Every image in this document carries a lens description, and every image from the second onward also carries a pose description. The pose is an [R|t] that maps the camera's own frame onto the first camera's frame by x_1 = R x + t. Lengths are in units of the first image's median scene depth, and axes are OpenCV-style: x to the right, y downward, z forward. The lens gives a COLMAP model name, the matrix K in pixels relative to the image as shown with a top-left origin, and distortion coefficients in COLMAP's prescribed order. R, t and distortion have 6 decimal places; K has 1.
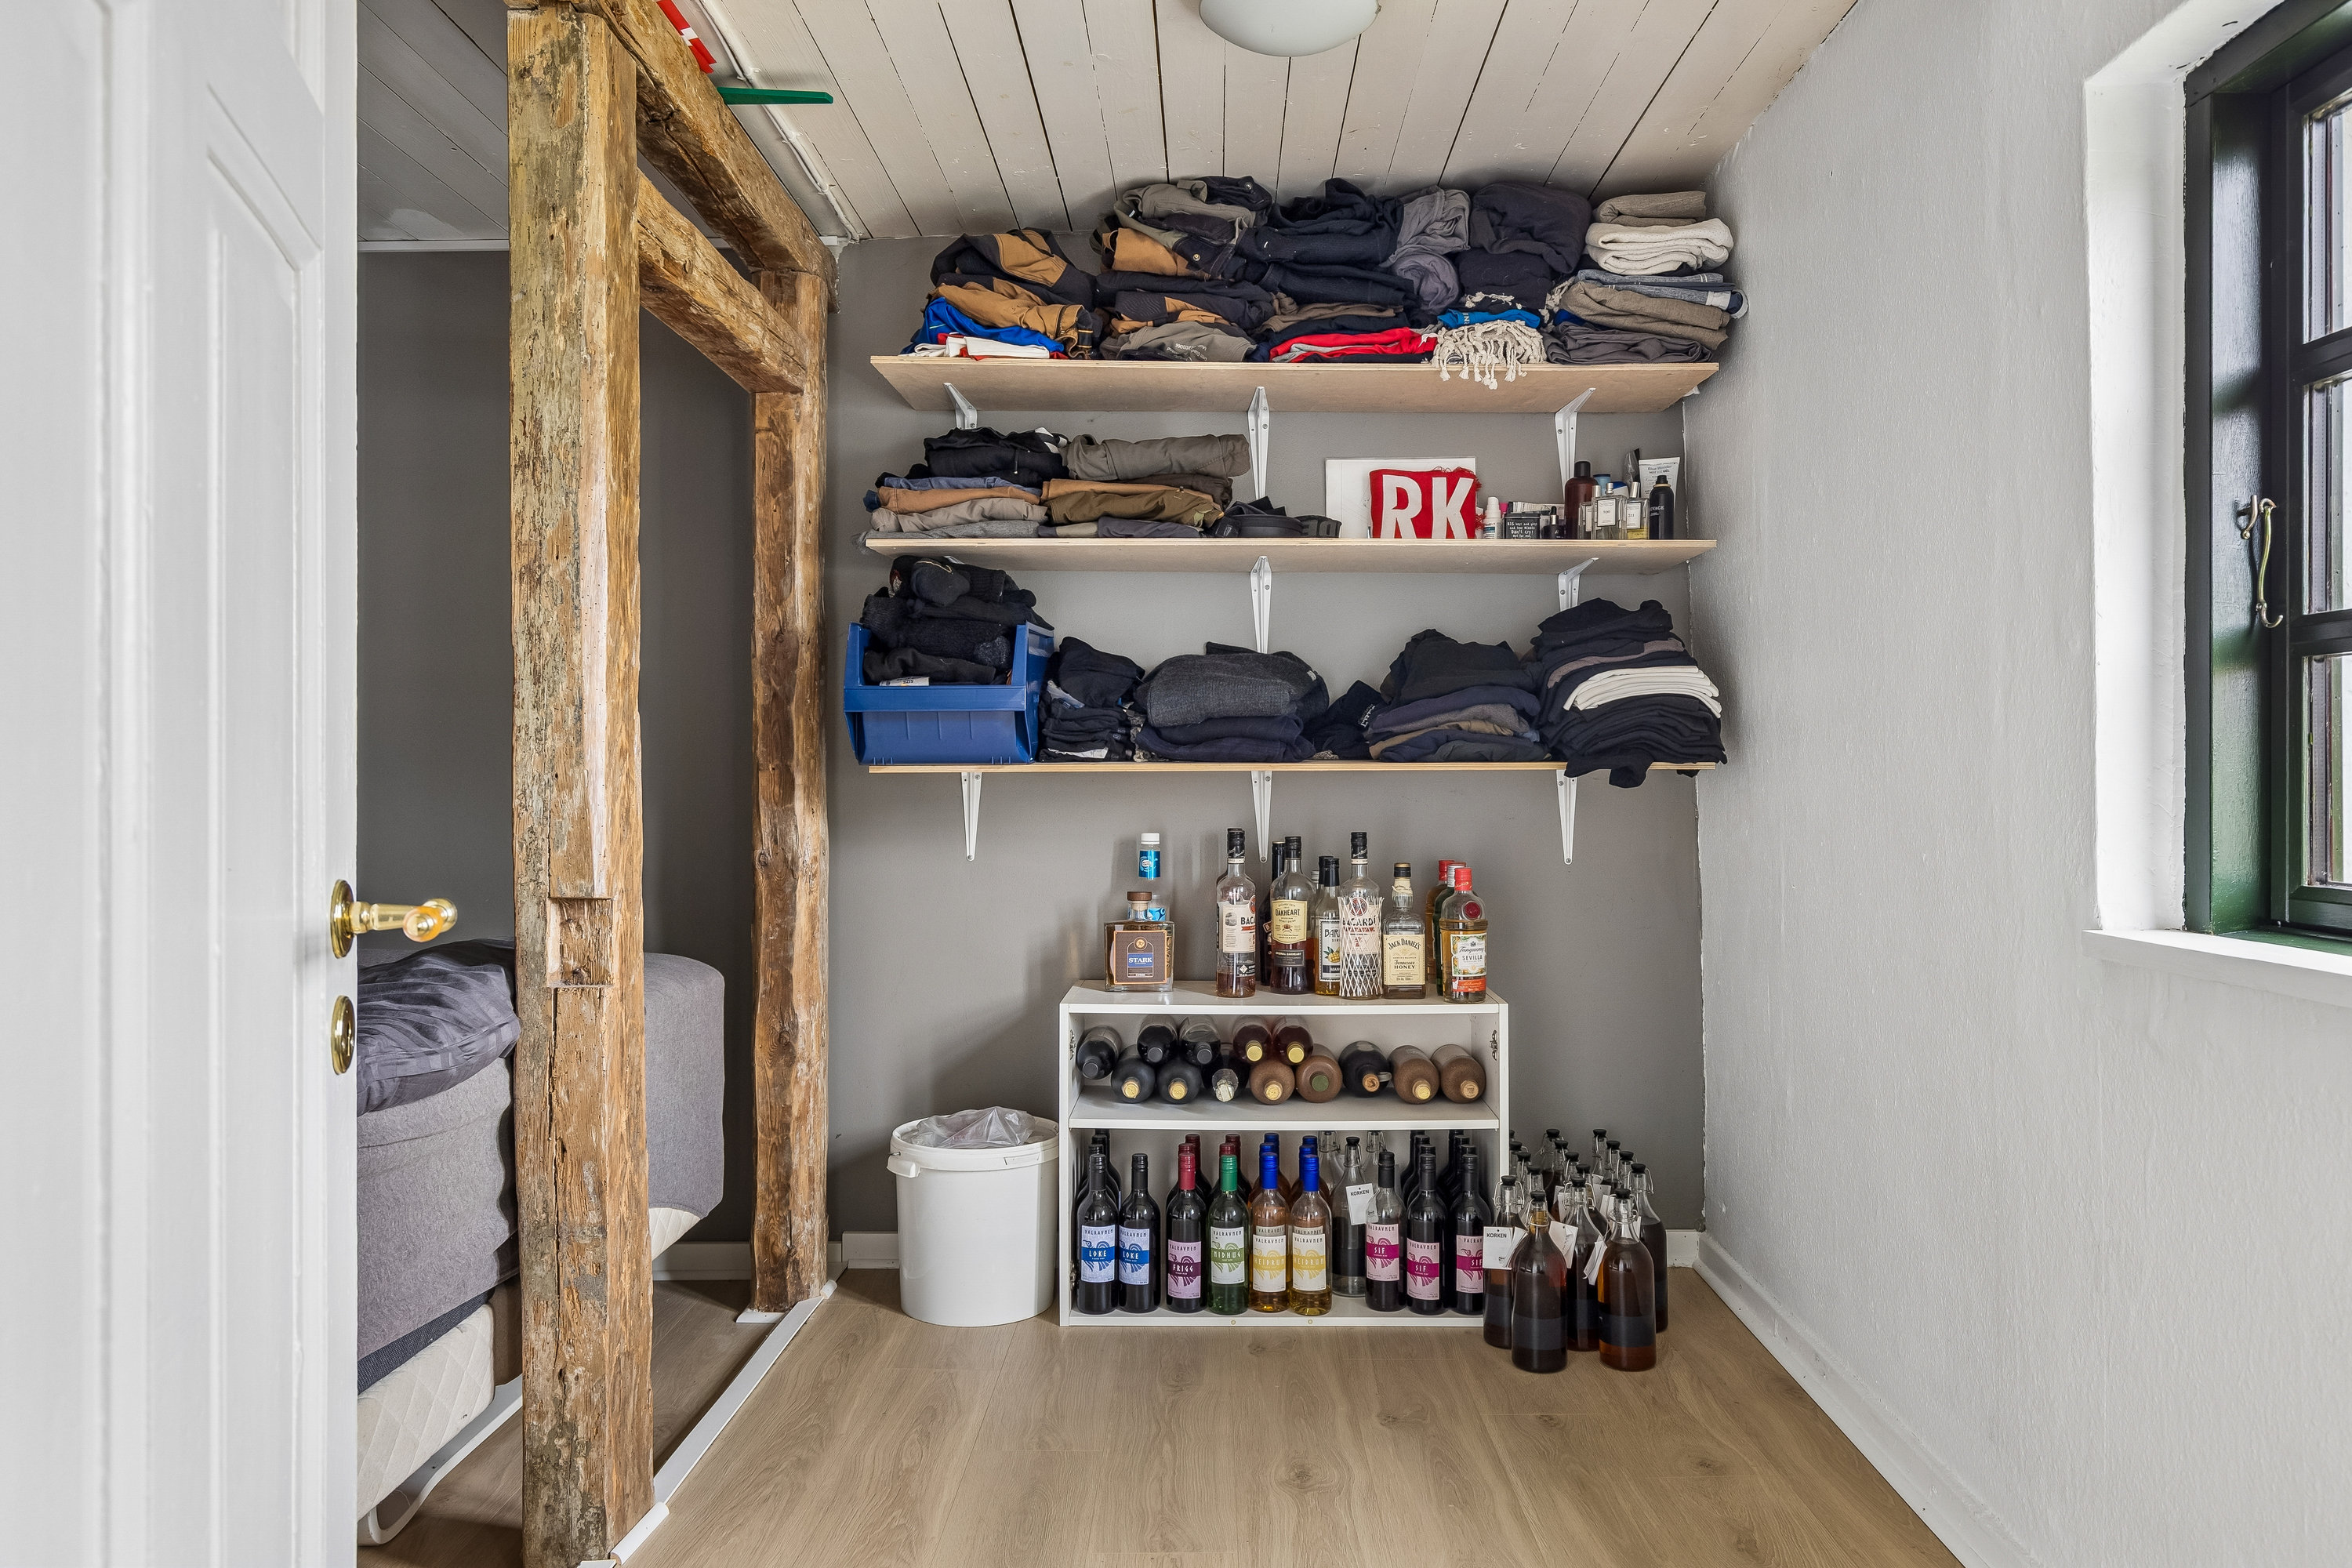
lens RADIAL K [[1556.1, 0, 1175.0], [0, 1556.1, 773.6], [0, 0, 1]] dist [-0.001094, -0.001062]
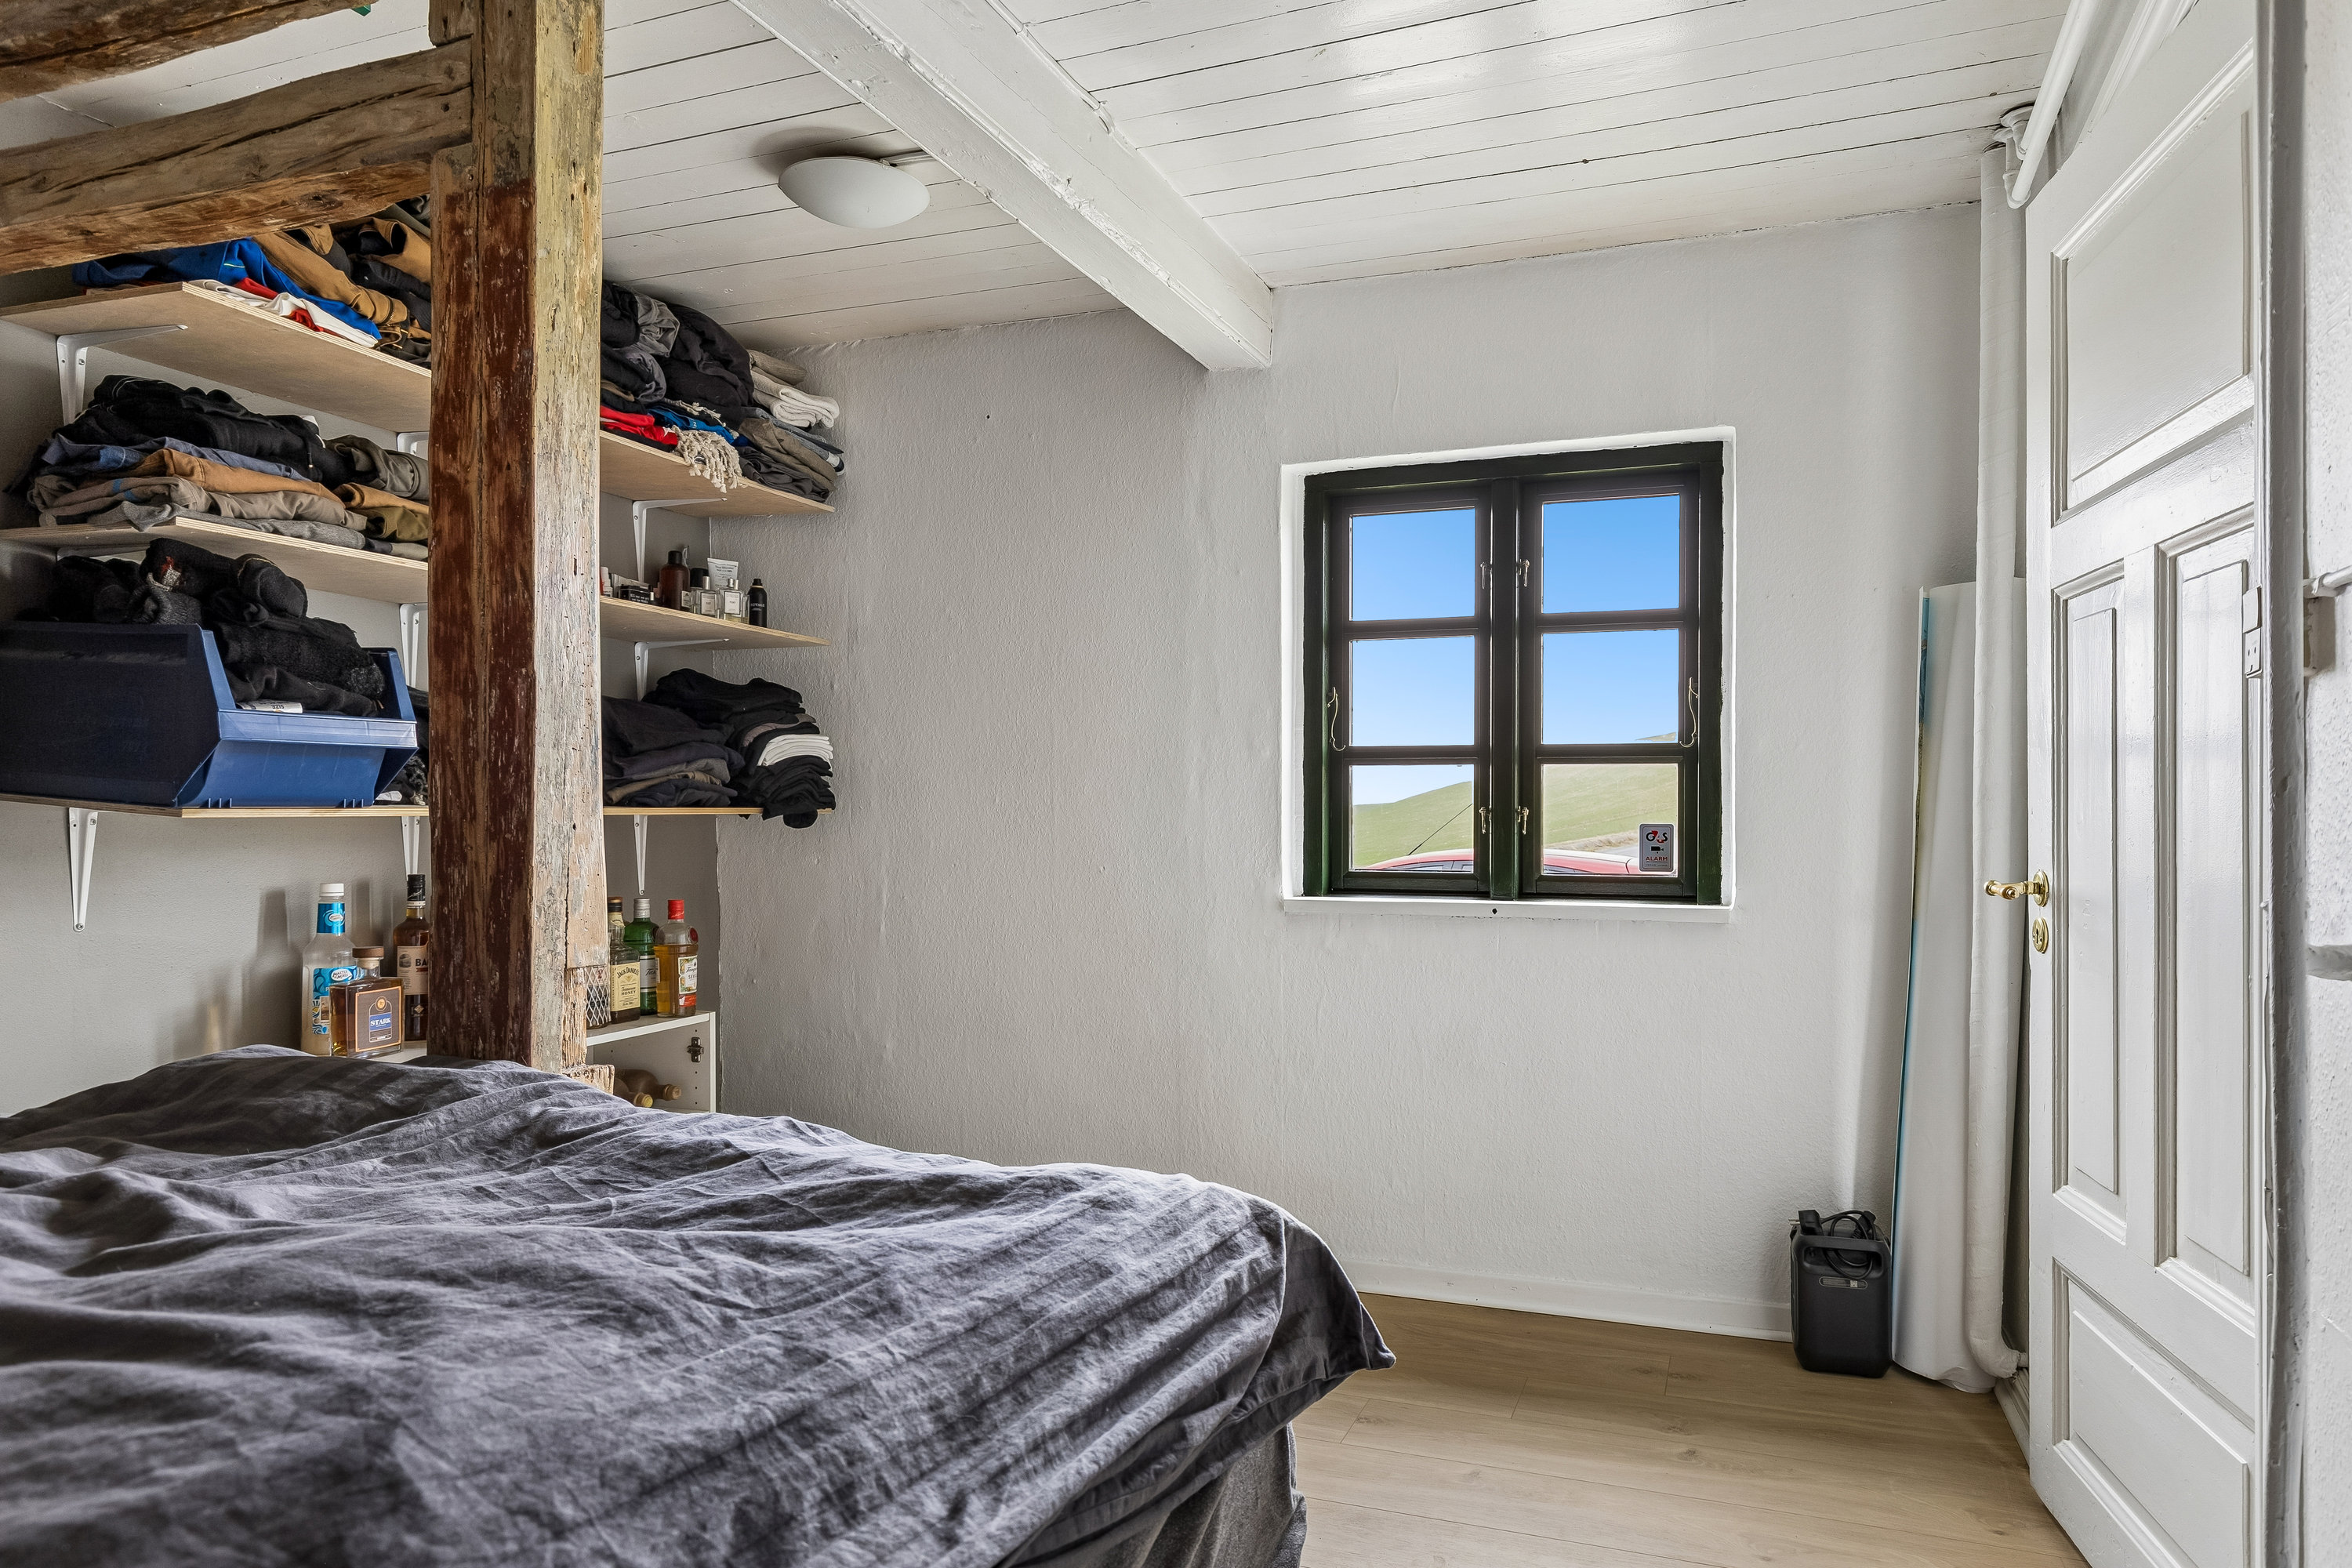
lens RADIAL K [[1488.3, 0, 1176.3], [0, 1488.3, 807.3], [0, 0, 1]] dist [0.004118, 0.003514]
pose [[0.350642, 0.004496, 0.936499, -0.730187], [-0.004526, 0.999985, -0.003106, -0.005750], [-0.936499, -0.003150, 0.350657, 0.278218]]
